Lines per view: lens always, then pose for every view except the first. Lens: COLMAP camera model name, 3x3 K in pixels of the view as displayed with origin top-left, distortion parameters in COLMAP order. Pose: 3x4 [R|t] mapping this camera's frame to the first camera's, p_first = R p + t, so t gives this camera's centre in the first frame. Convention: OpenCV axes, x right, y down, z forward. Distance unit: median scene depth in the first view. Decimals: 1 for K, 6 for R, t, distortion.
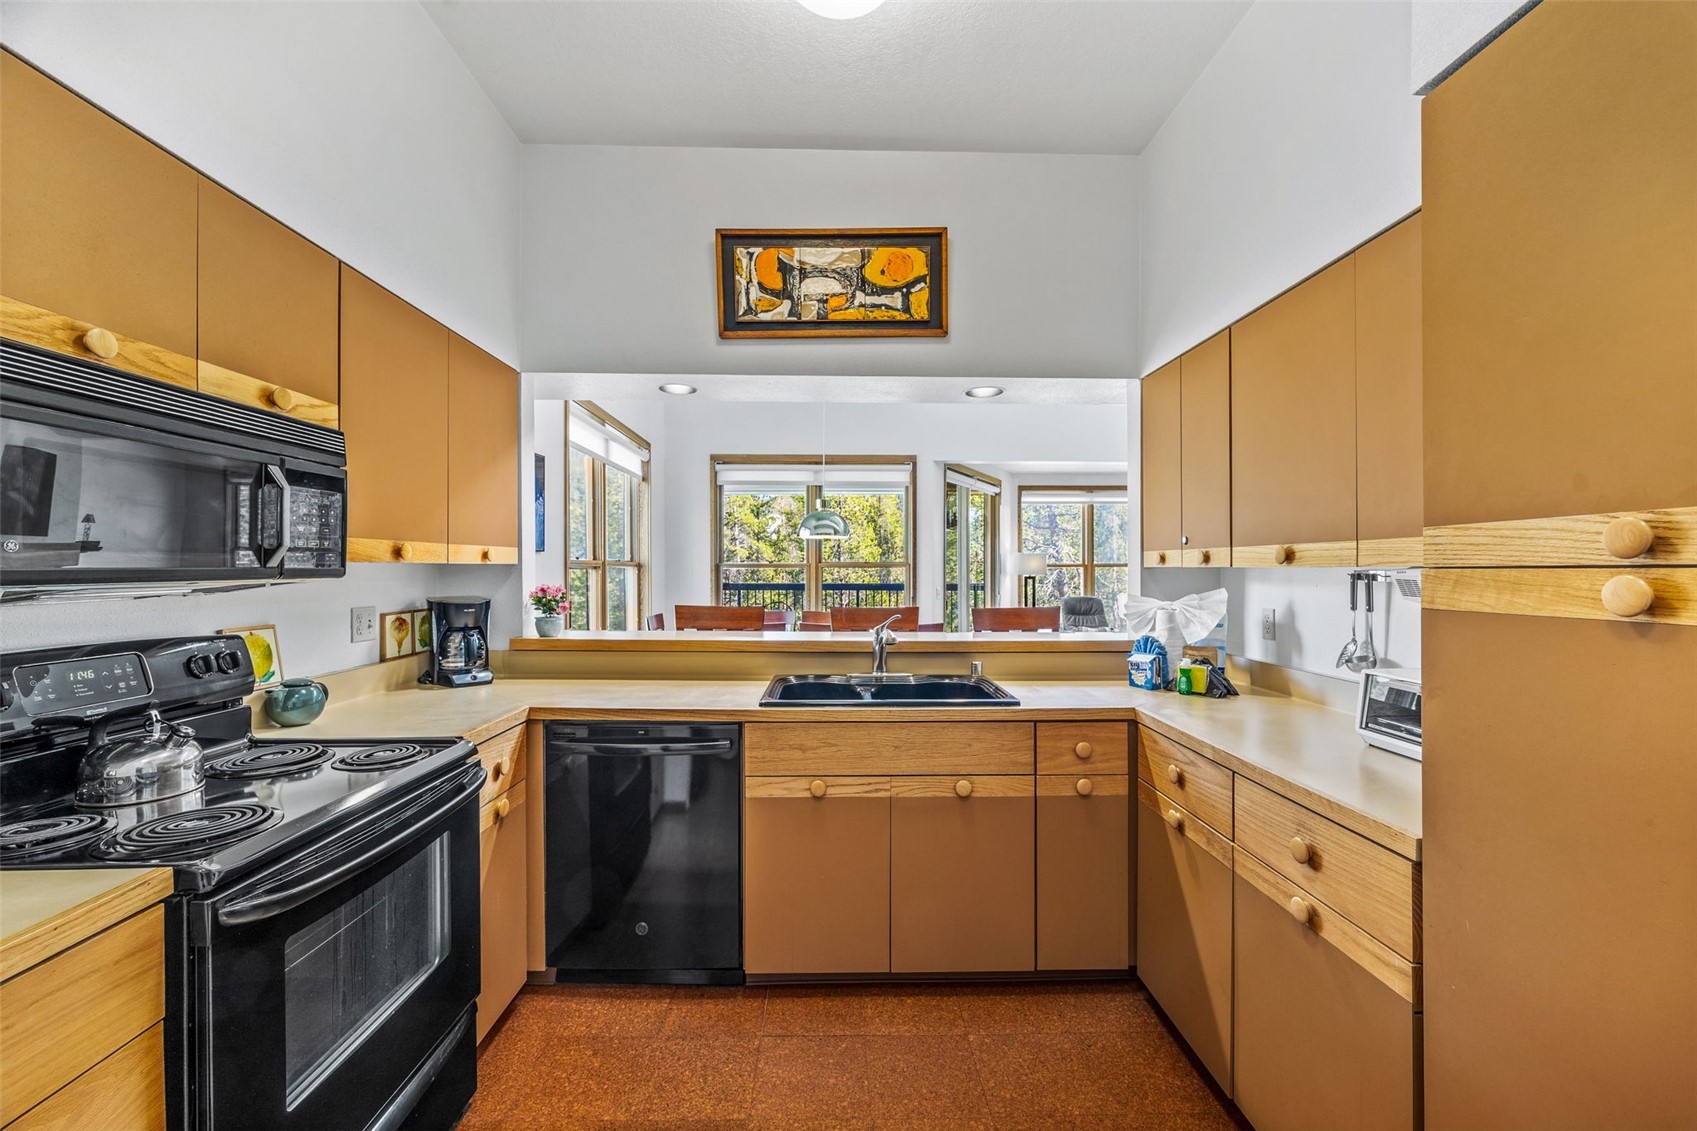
lens RADIAL K [[699.1, 0, 851.7], [0, 699.1, 566.9], [0, 0, 1]] dist [-0.000284, -0.000343]
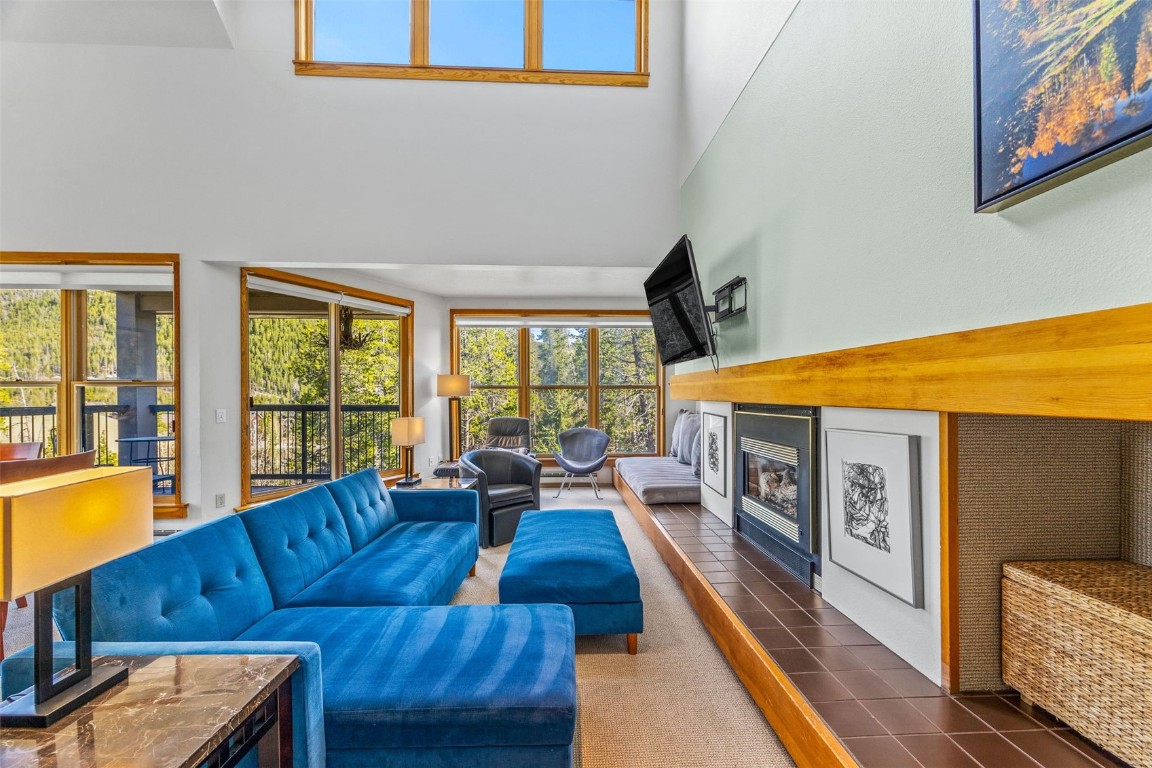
lens RADIAL K [[474.6, 0, 576.2], [0, 474.6, 393.9], [0, 0, 1]] dist [-0.000284, -0.000343]
pose [[0.999967, -0.000082, 0.008096, 0.416445], [0.000094, 0.999999, -0.001457, 0.008604], [-0.008096, 0.001458, 0.999966, 0.305859]]
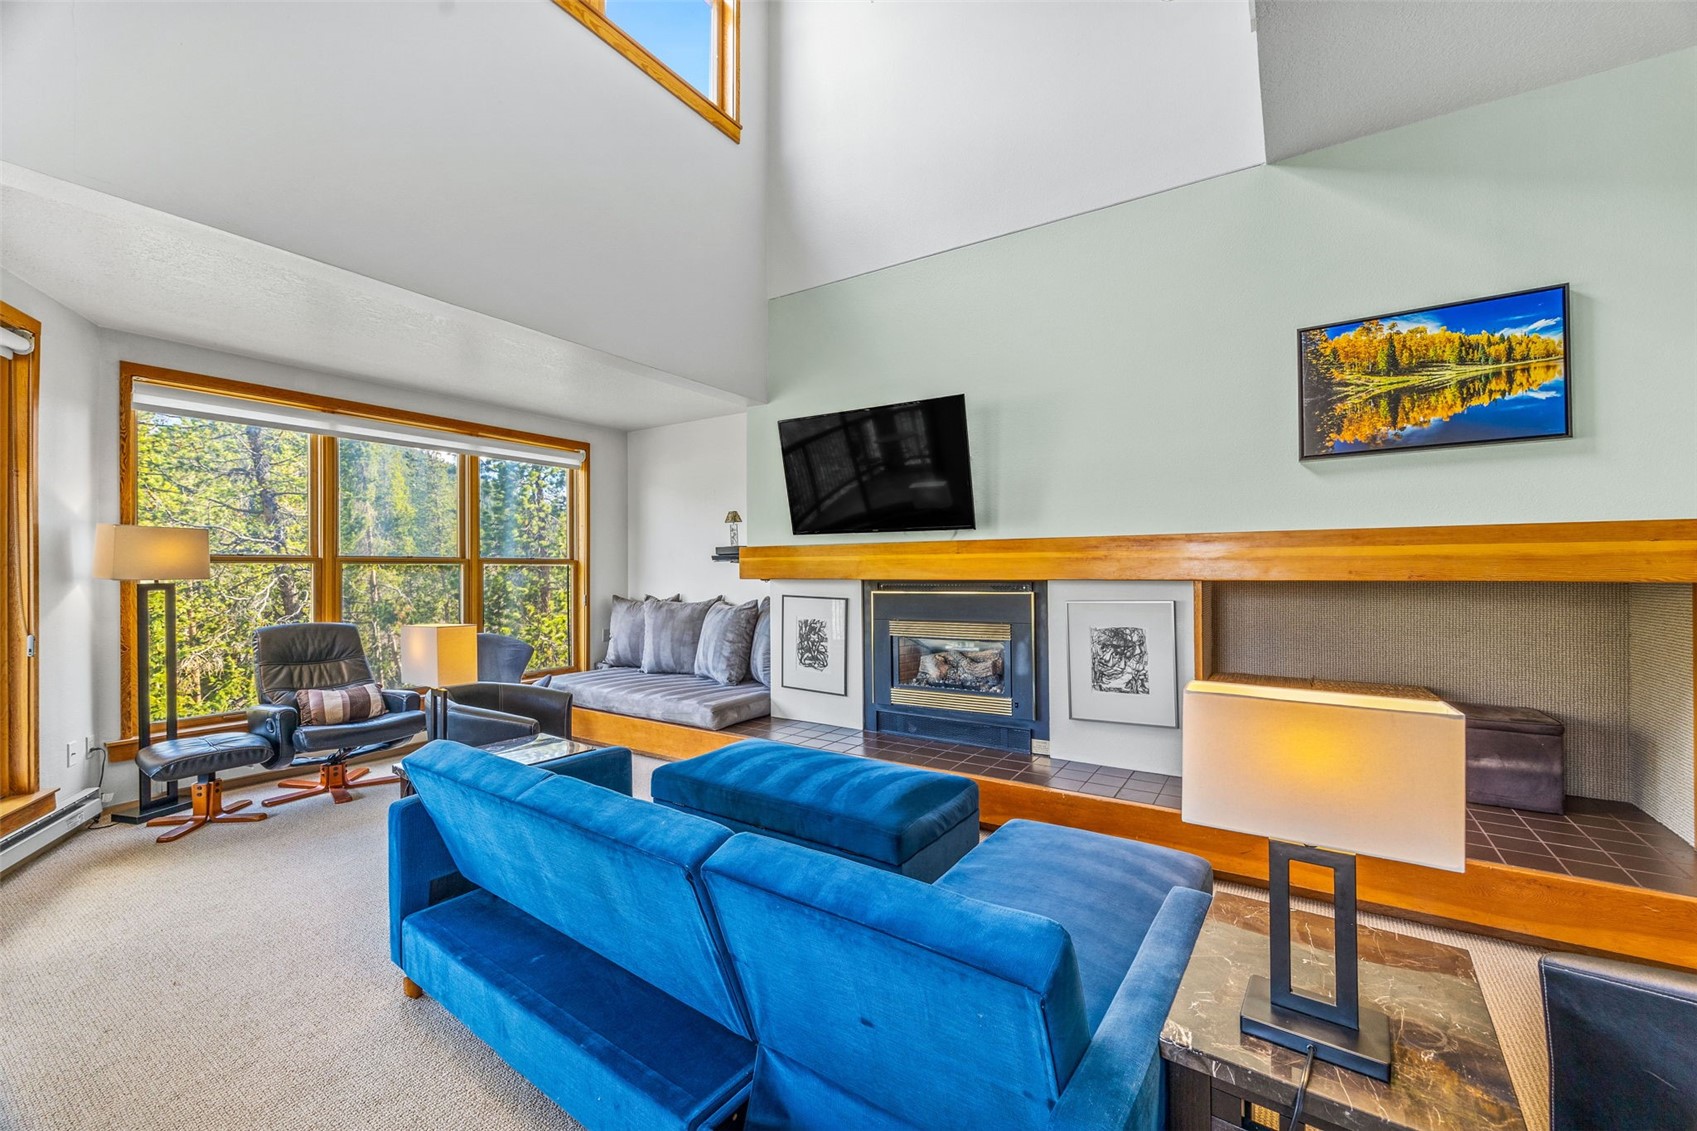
lens RADIAL K [[699.1, 0, 852.5], [0, 699.1, 565.9], [0, 0, 1]] dist [-0.000284, -0.000343]
pose [[0.570085, 0.004070, 0.821576, 0.147864], [0.005747, 0.999943, -0.008942, 0.008632], [-0.821566, 0.009820, 0.570030, 0.420553]]
